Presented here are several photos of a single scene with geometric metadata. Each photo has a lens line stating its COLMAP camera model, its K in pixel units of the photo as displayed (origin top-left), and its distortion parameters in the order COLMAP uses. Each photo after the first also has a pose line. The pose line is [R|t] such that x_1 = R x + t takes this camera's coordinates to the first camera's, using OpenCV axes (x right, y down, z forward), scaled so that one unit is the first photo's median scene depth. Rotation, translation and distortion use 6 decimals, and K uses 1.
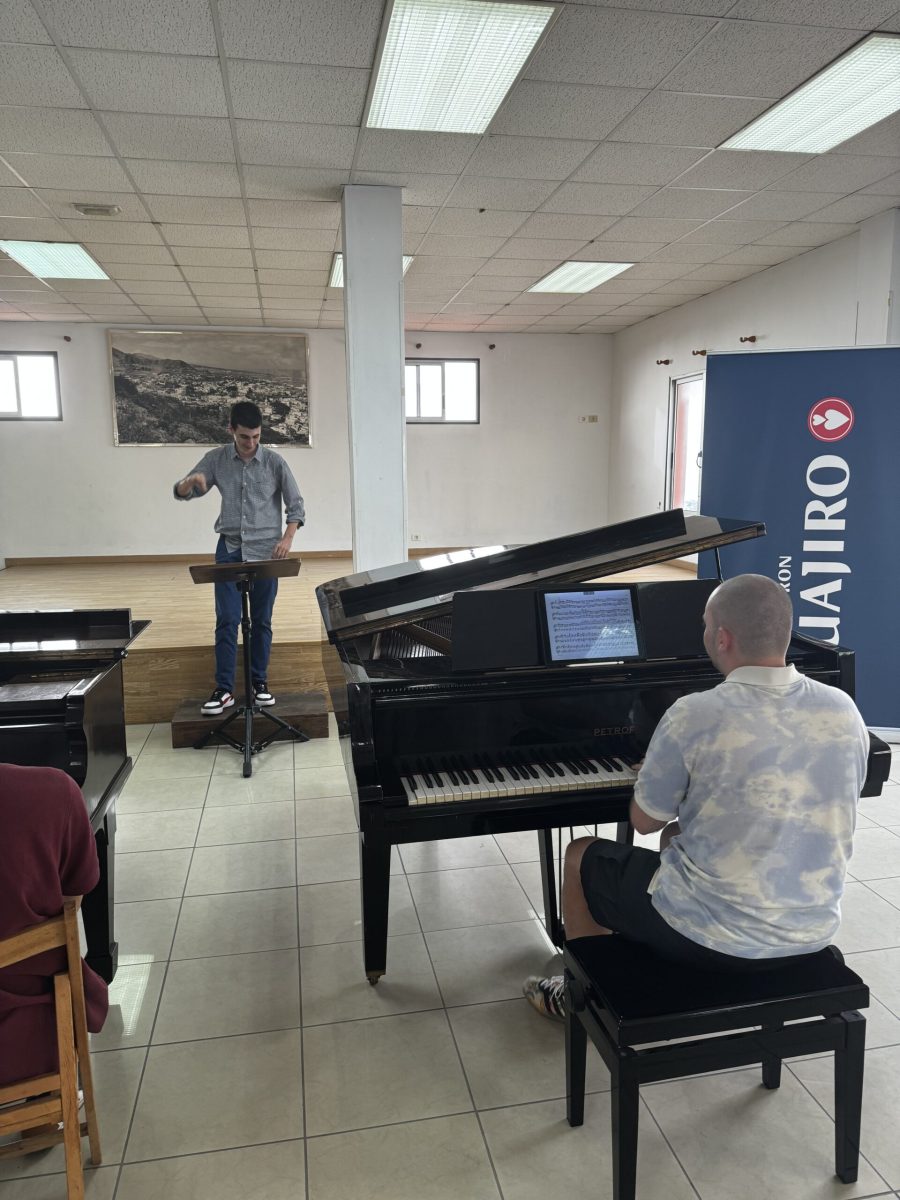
lens RADIAL K [[843.1, 0, 454.2], [0, 843.1, 583.6], [0, 0, 1]] dist [0.100237, -0.113007]
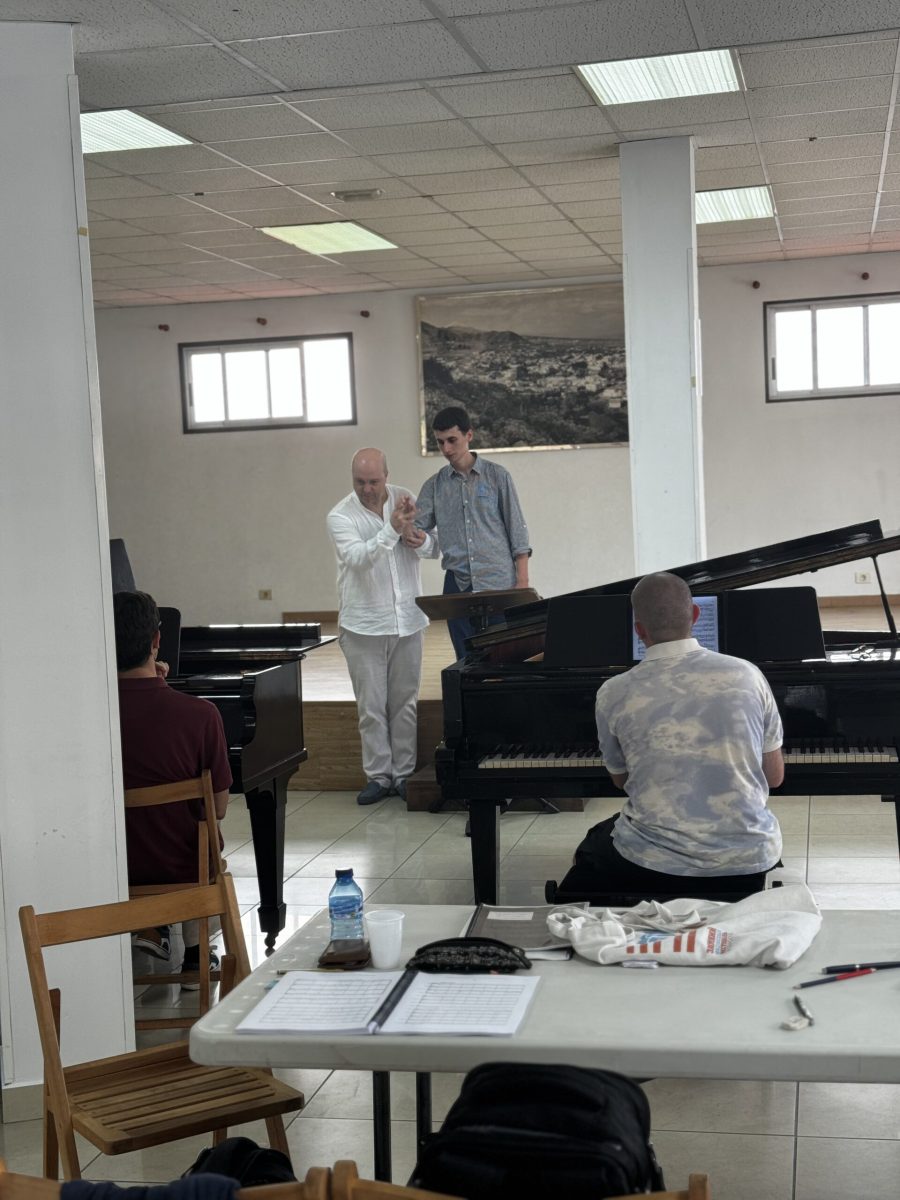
lens RADIAL K [[1682.1, 0, 436.5], [0, 1682.1, 616.2], [0, 0, 1]] dist [0.123721, 0.000000]
pose [[0.912898, 0.005579, -0.408150, 0.198519], [-0.026945, 0.998549, -0.046619, 0.040401], [0.407297, 0.053556, 0.911724, -0.285647]]
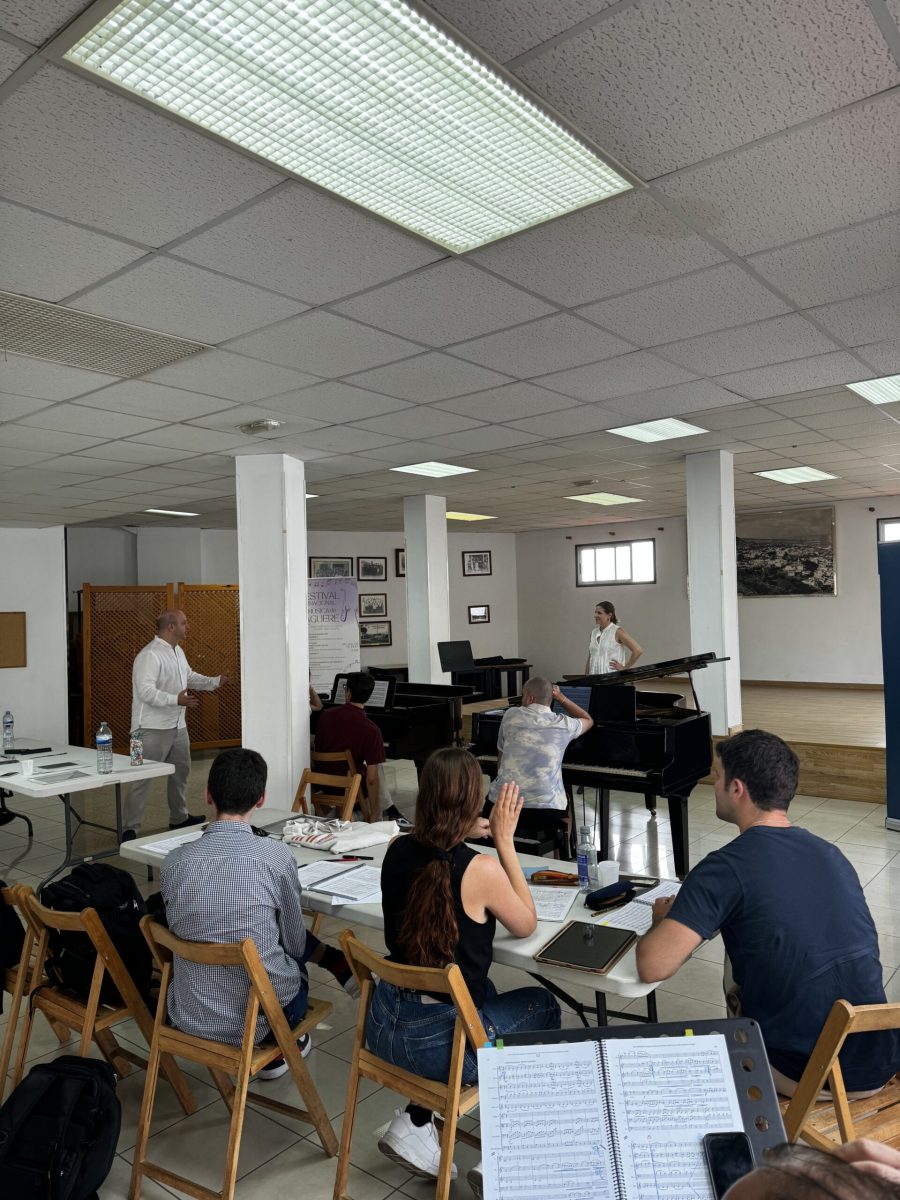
lens RADIAL K [[843.1, 0, 453.8], [0, 843.1, 609.2], [0, 0, 1]] dist [0.100237, -0.113007]
pose [[0.642199, -0.005173, -0.766521, 0.440715], [-0.092941, 0.992074, -0.084562, 0.008726], [0.760883, 0.125546, 0.636628, -0.184948]]
